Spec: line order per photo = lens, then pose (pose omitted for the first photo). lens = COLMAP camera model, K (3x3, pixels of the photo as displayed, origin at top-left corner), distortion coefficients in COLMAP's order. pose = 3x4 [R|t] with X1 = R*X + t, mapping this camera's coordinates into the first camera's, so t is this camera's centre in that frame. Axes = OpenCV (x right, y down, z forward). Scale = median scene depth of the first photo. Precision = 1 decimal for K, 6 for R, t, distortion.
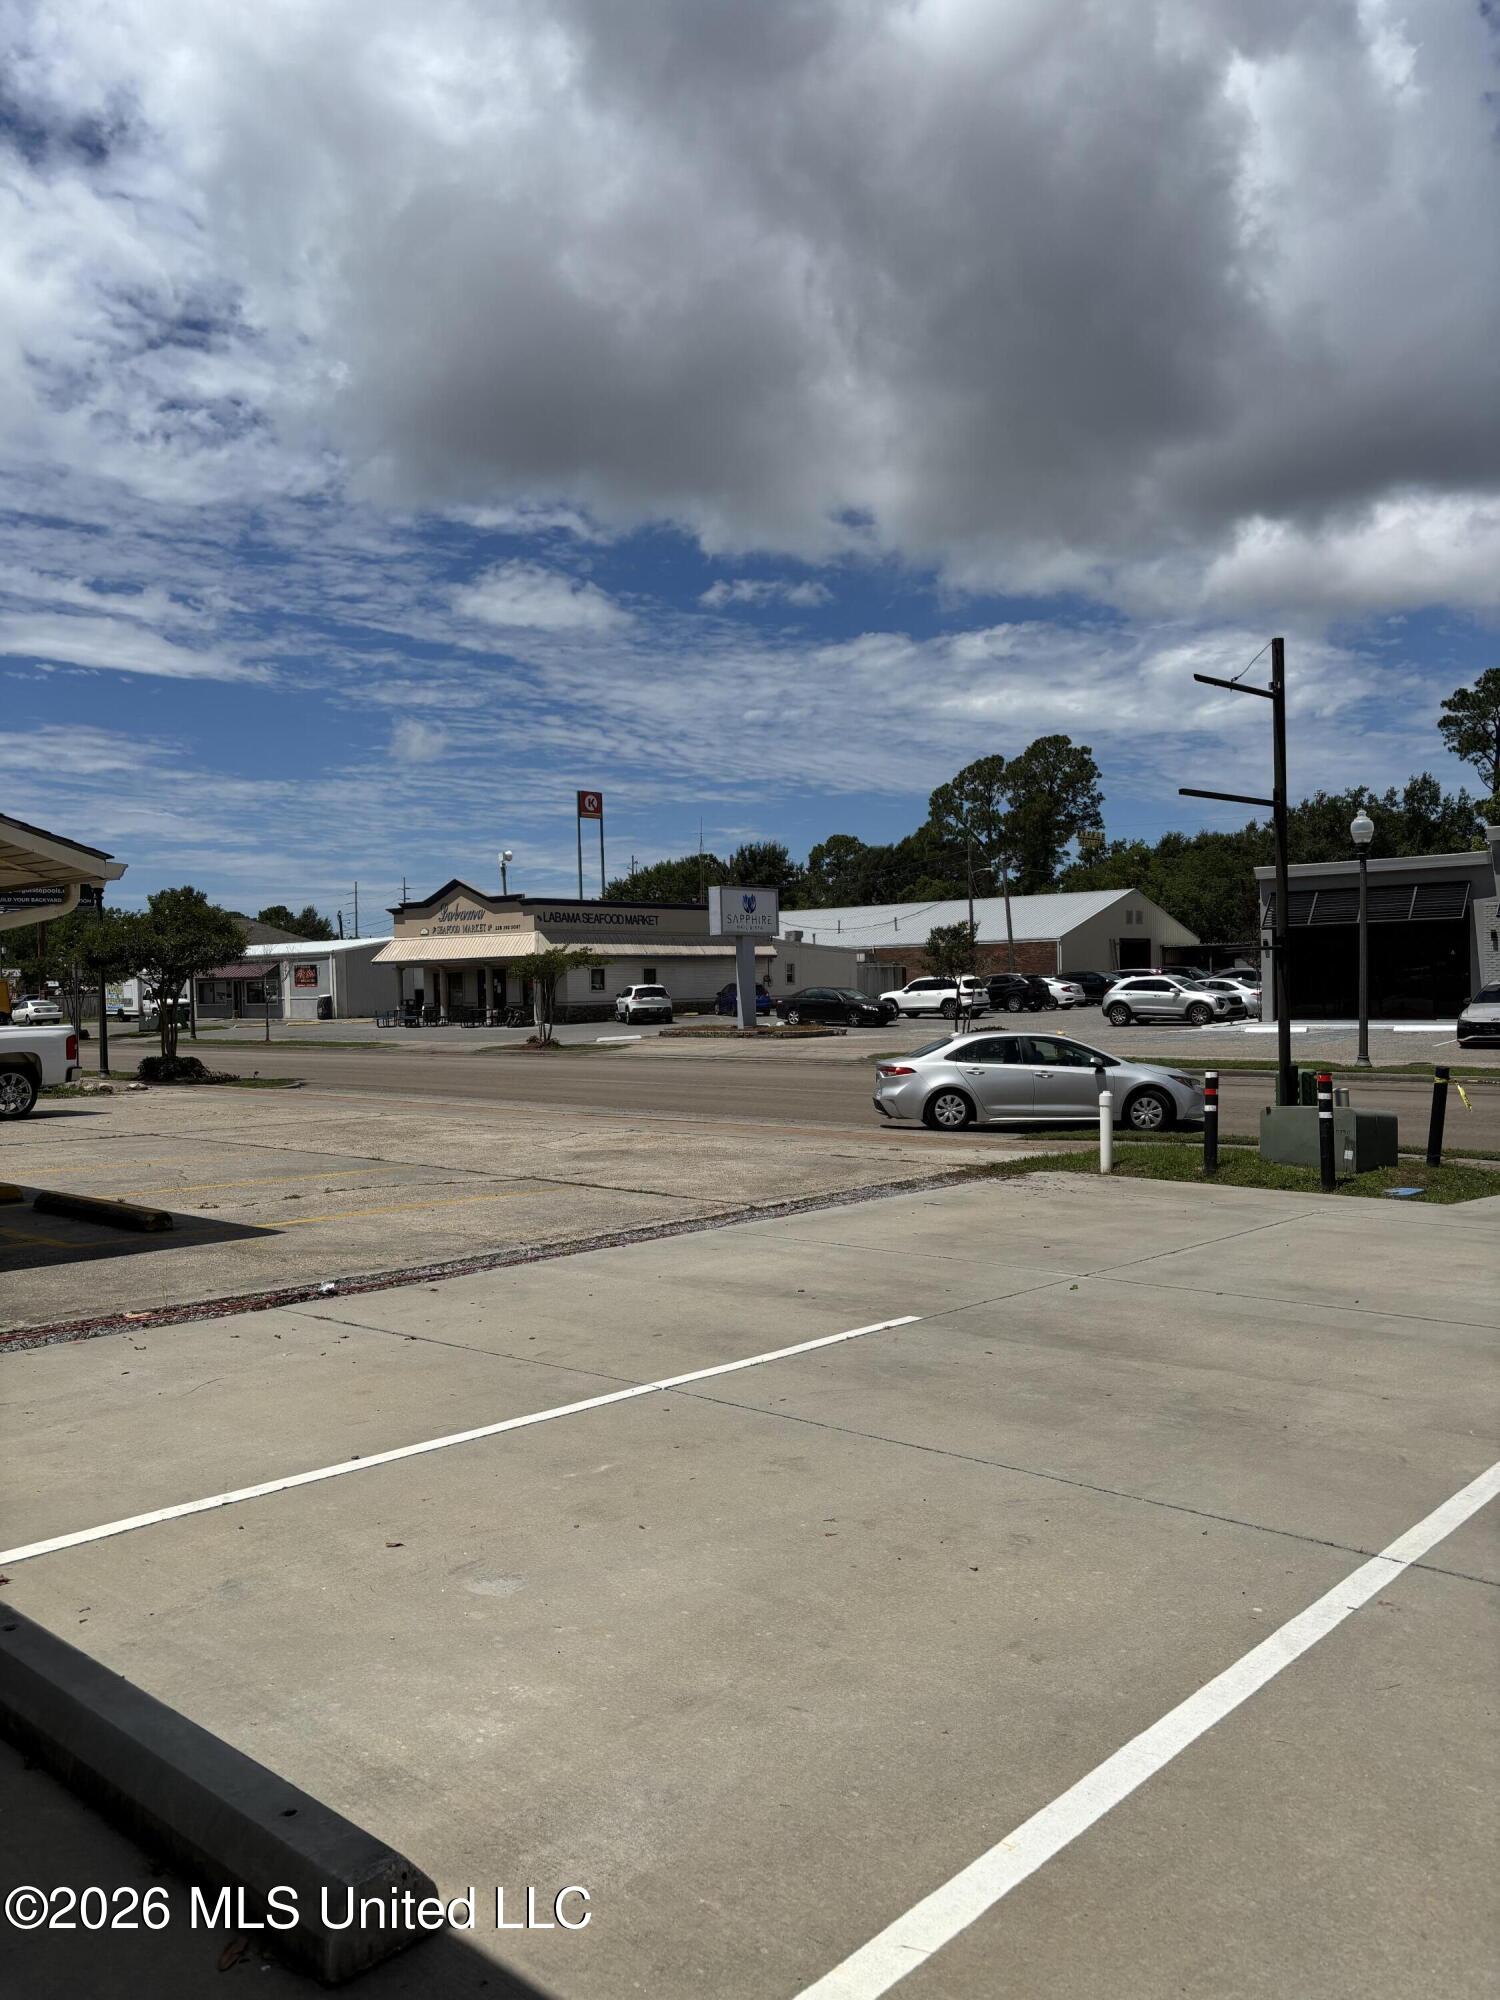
lens RADIAL K [[1501.2, 0, 741.7], [0, 1501.2, 1004.4], [0, 0, 1]] dist [0.049360, -0.044071]
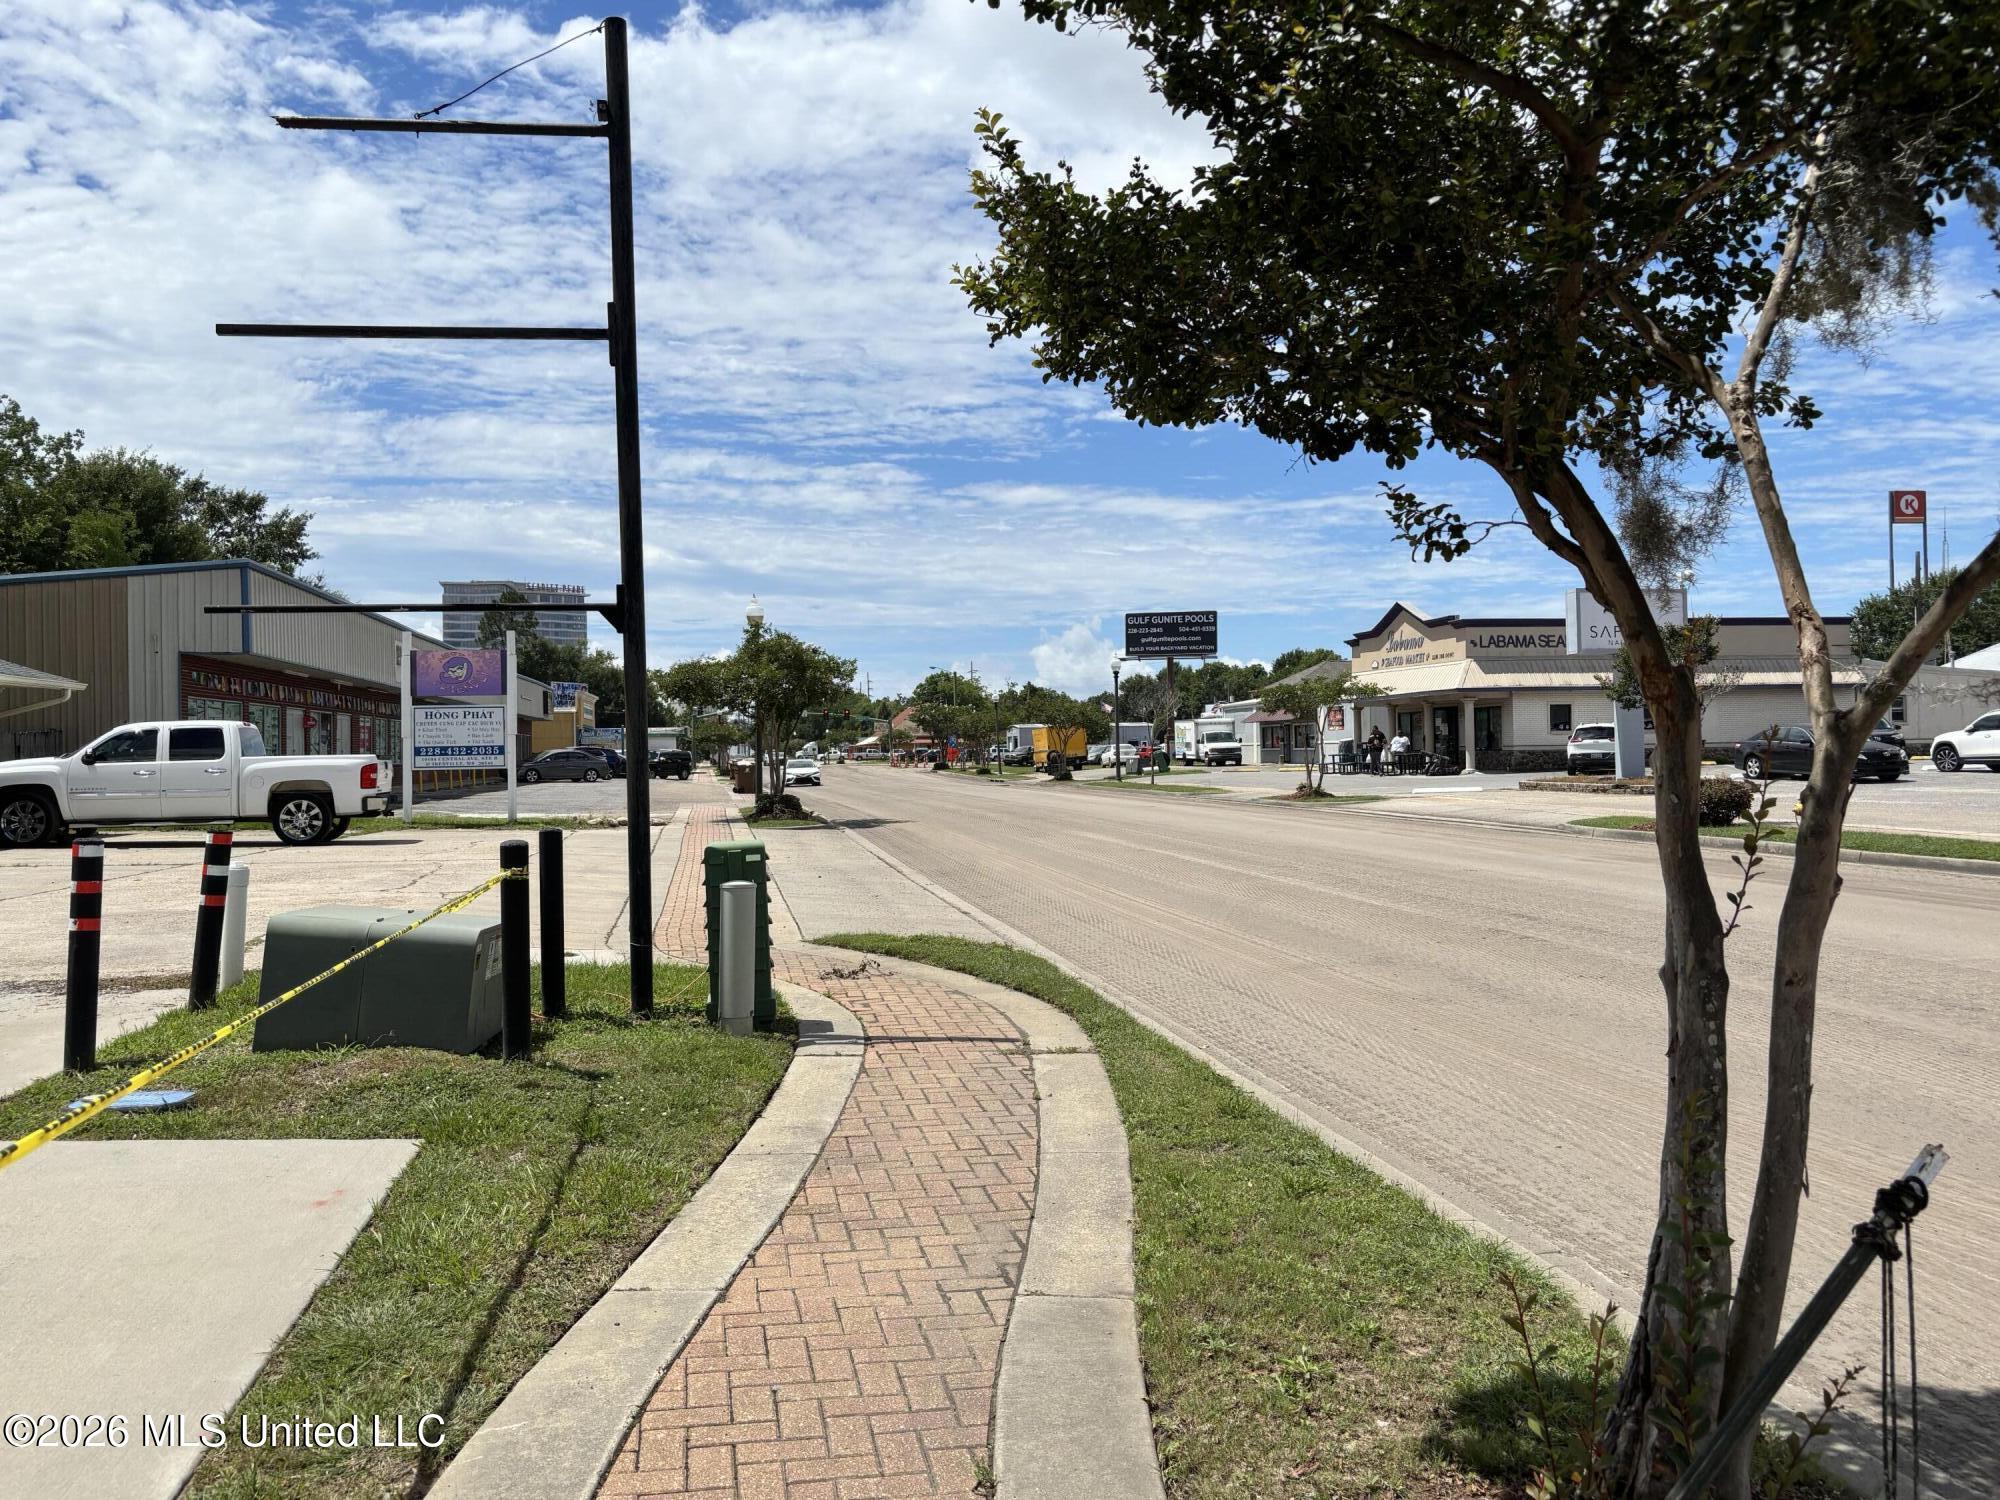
lens RADIAL K [[1568.6, 0, 993.8], [0, 1568.6, 750.1], [0, 0, 1]] dist [0.011787, 0.001545]
pose [[0.779229, 0.006918, -0.626701, 0.661469], [-0.008294, 0.999965, 0.000726, 0.008043], [0.626684, 0.004632, 0.779259, 0.548623]]
